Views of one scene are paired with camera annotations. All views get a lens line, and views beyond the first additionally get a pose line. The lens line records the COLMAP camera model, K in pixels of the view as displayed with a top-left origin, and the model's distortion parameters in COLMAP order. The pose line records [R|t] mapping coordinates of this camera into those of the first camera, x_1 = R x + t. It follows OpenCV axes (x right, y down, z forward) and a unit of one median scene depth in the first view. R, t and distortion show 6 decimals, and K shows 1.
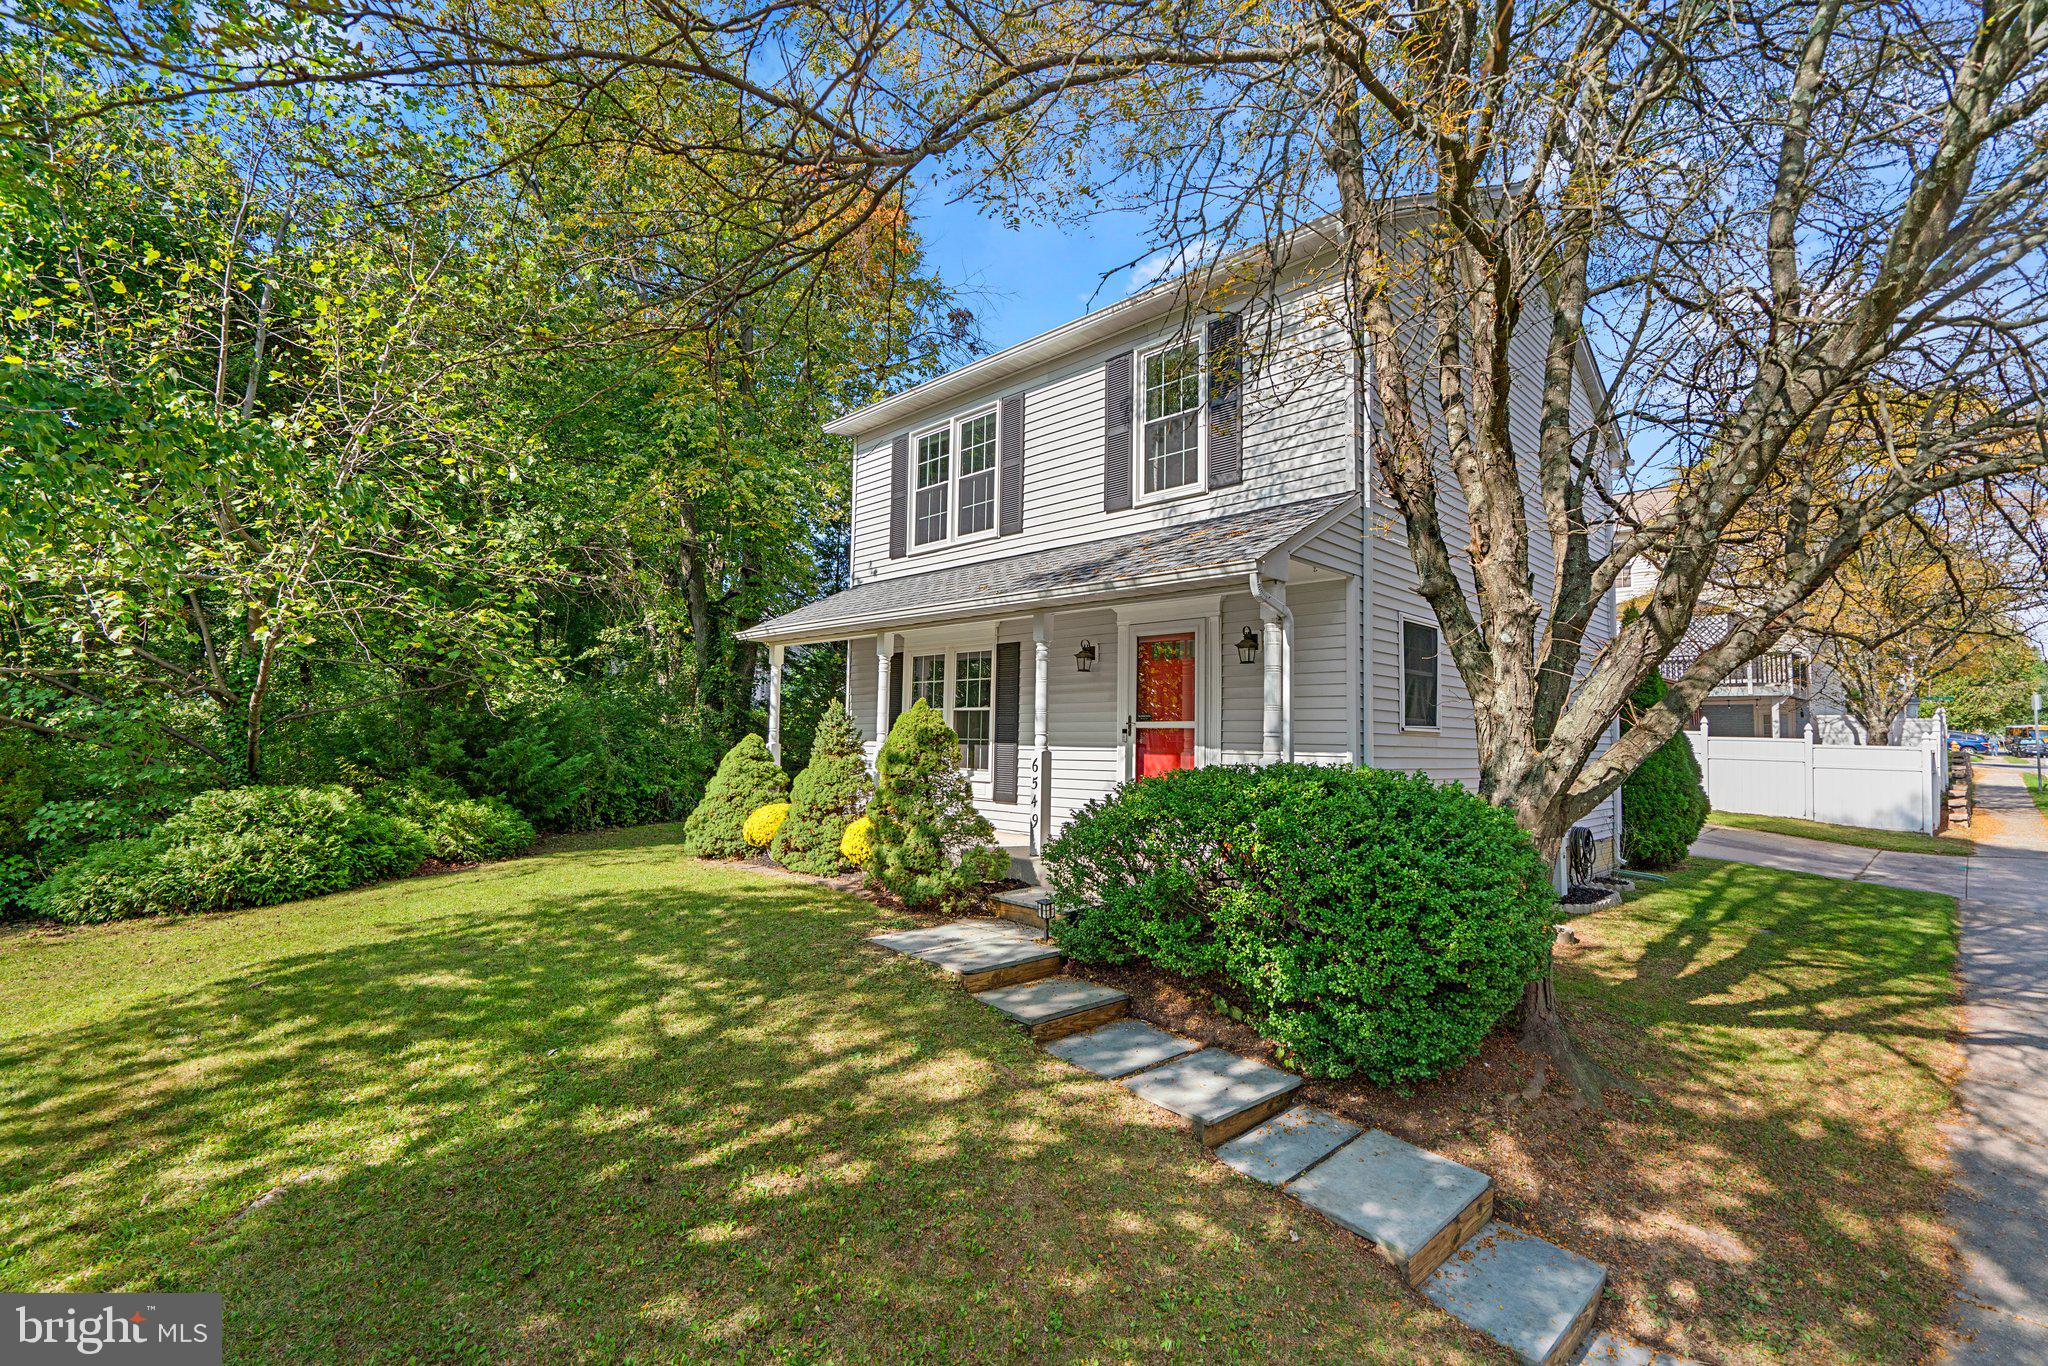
lens RADIAL K [[913.9, 0, 1024.0], [0, 913.9, 683.0], [0, 0, 1]] dist [-0.003852, 0.000039]
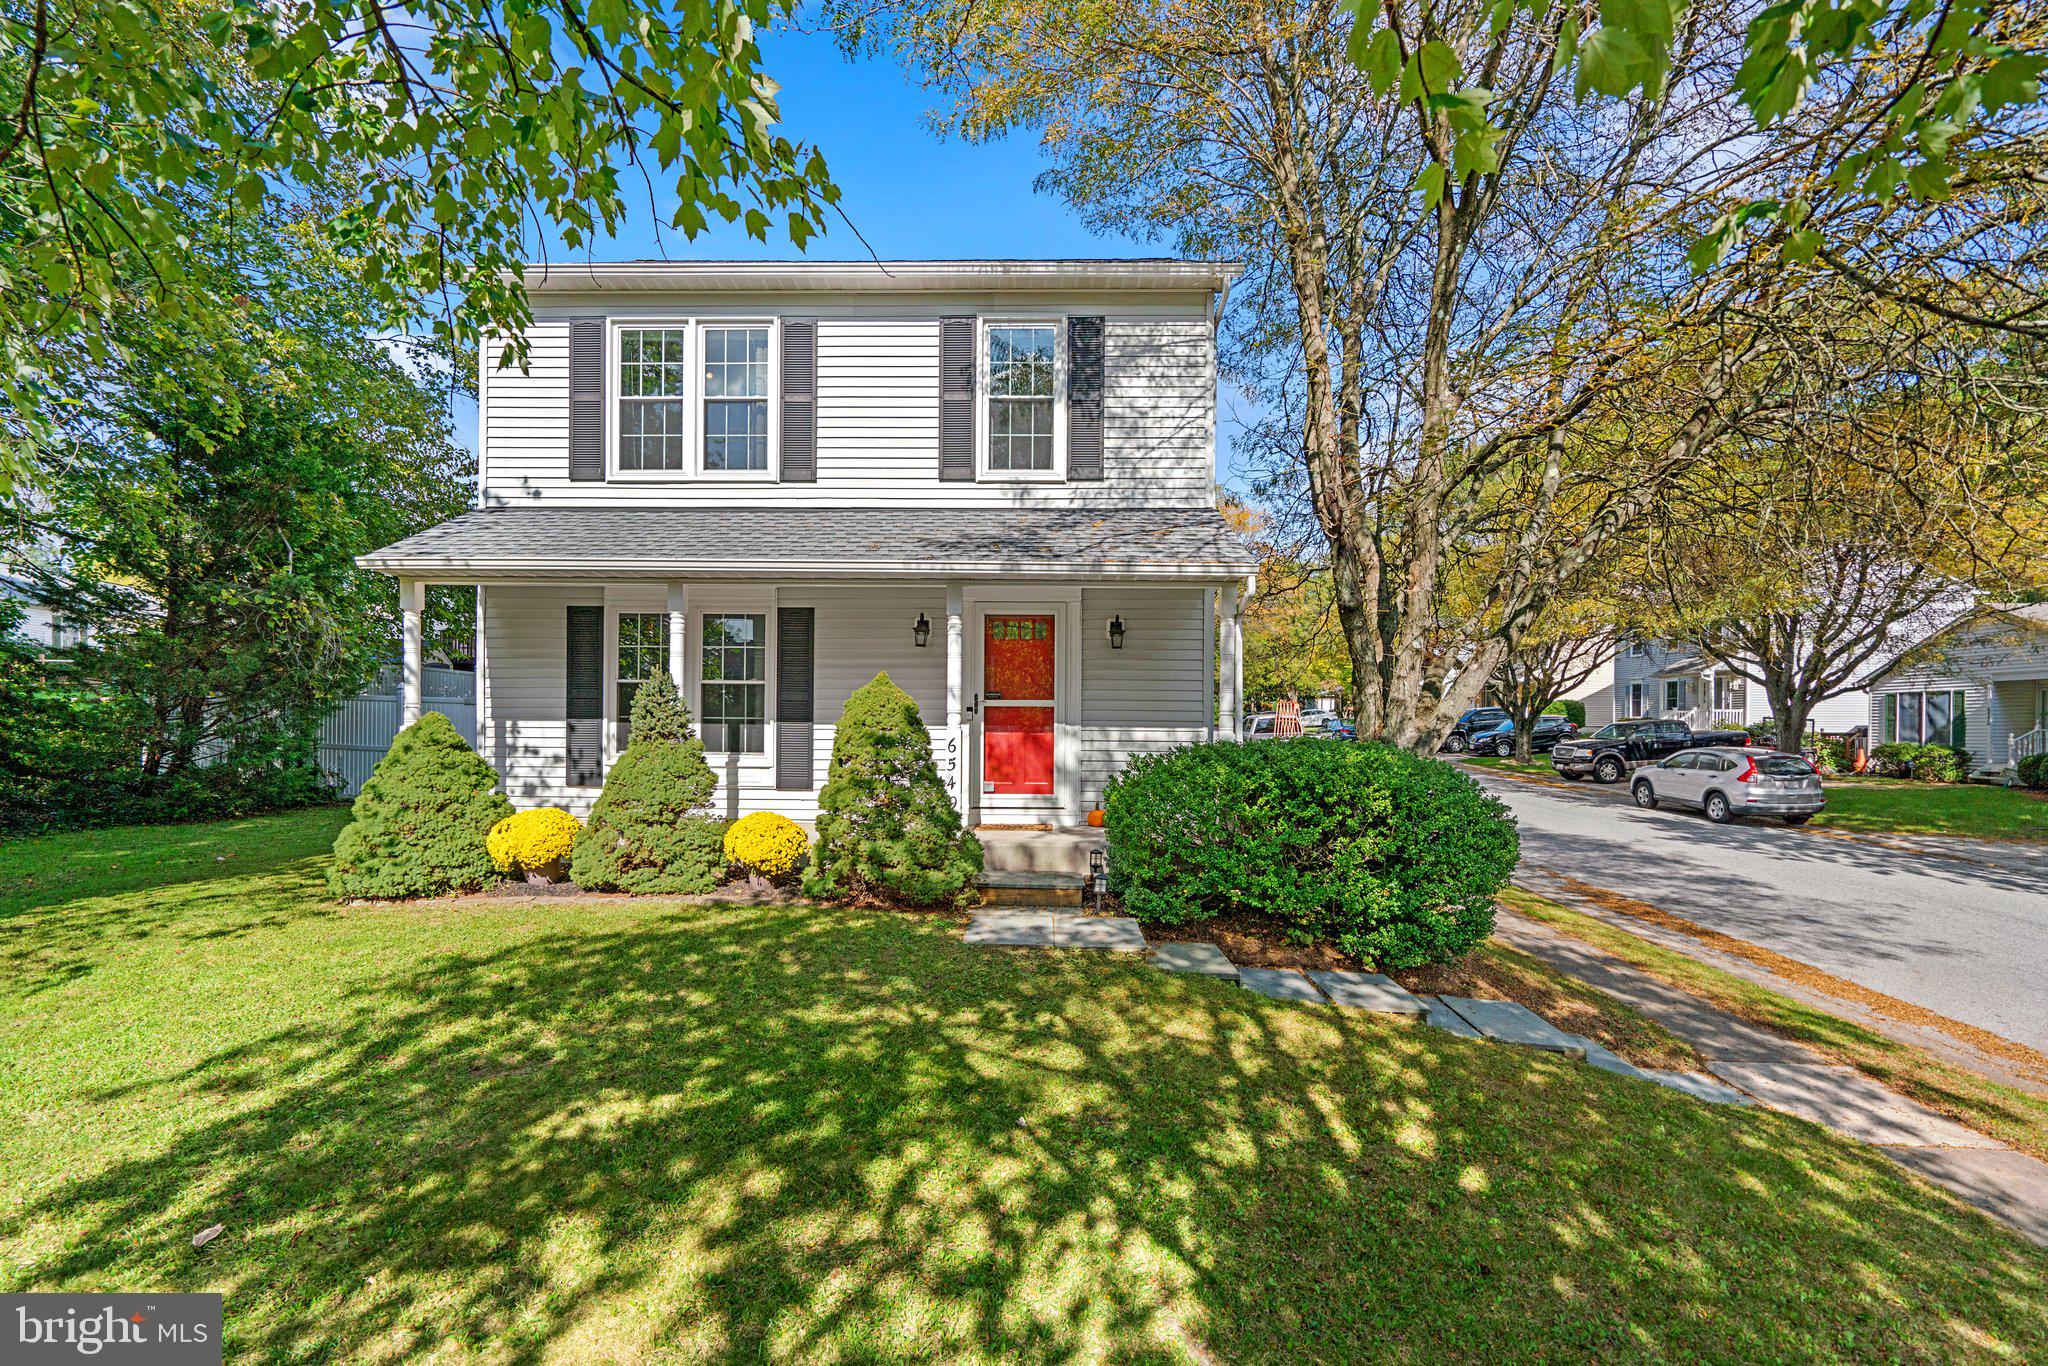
lens RADIAL K [[937.0, 0, 1021.7], [0, 937.0, 722.2], [0, 0, 1]] dist [-0.006836, -0.000027]
pose [[0.719579, -0.011122, 0.694321, -0.597700], [-0.039152, 0.997631, 0.056557, 0.008331], [-0.693306, -0.067881, 0.717439, 0.247588]]
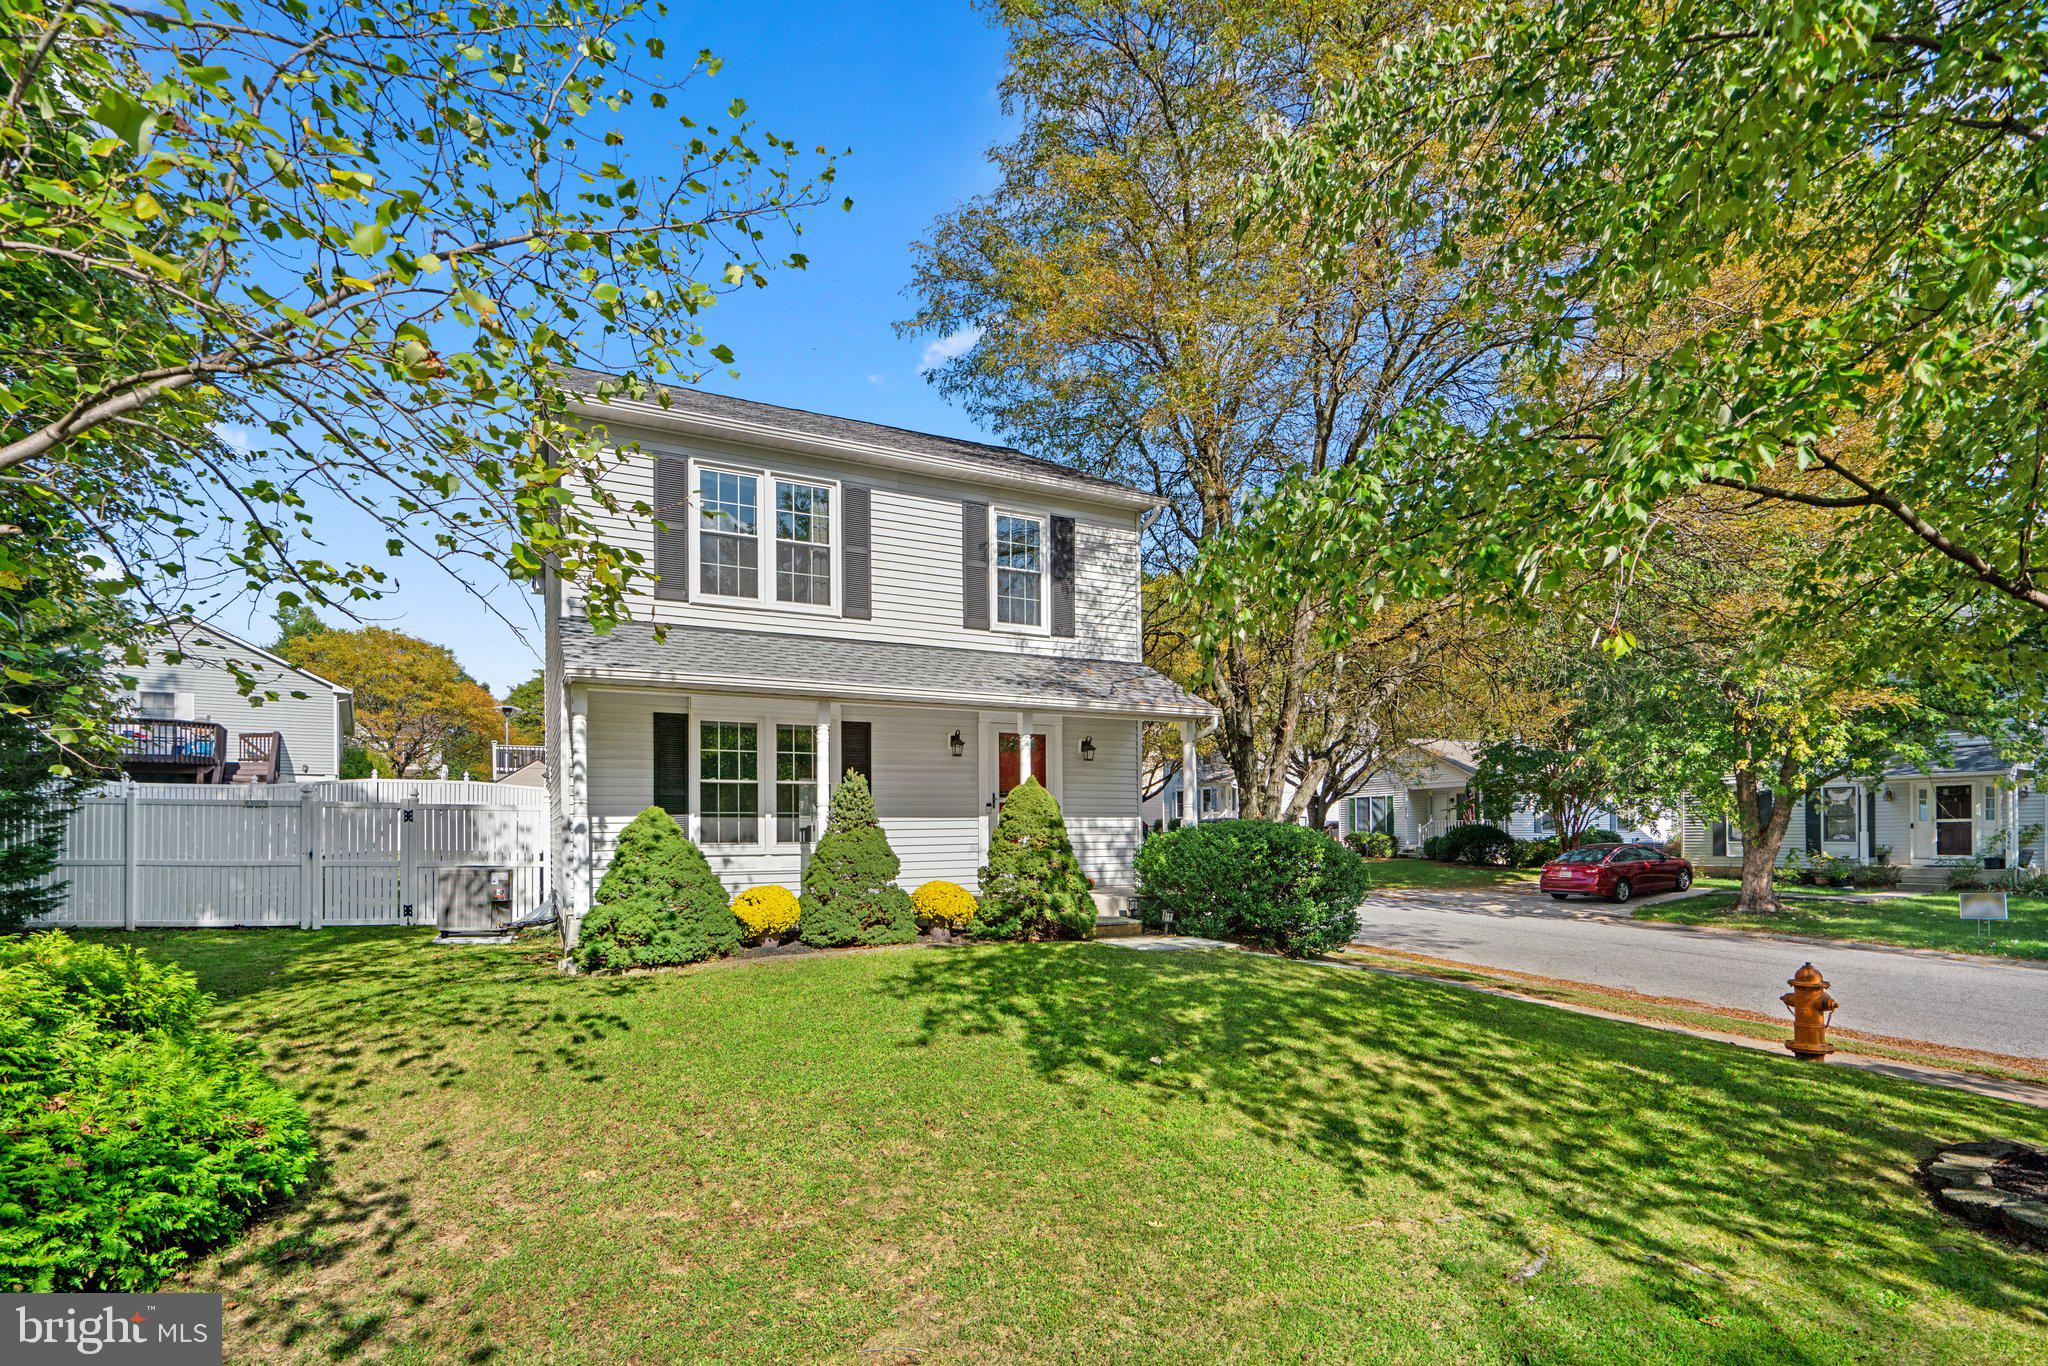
lens RADIAL K [[956.6, 0, 1025.2], [0, 956.6, 829.6], [0, 0, 1]] dist [-0.013038, -0.000069]
pose [[0.309119, -0.019279, 0.950828, -1.254142], [-0.046110, 0.998315, 0.035232, 0.041550], [-0.949905, -0.054734, 0.307709, 0.573114]]
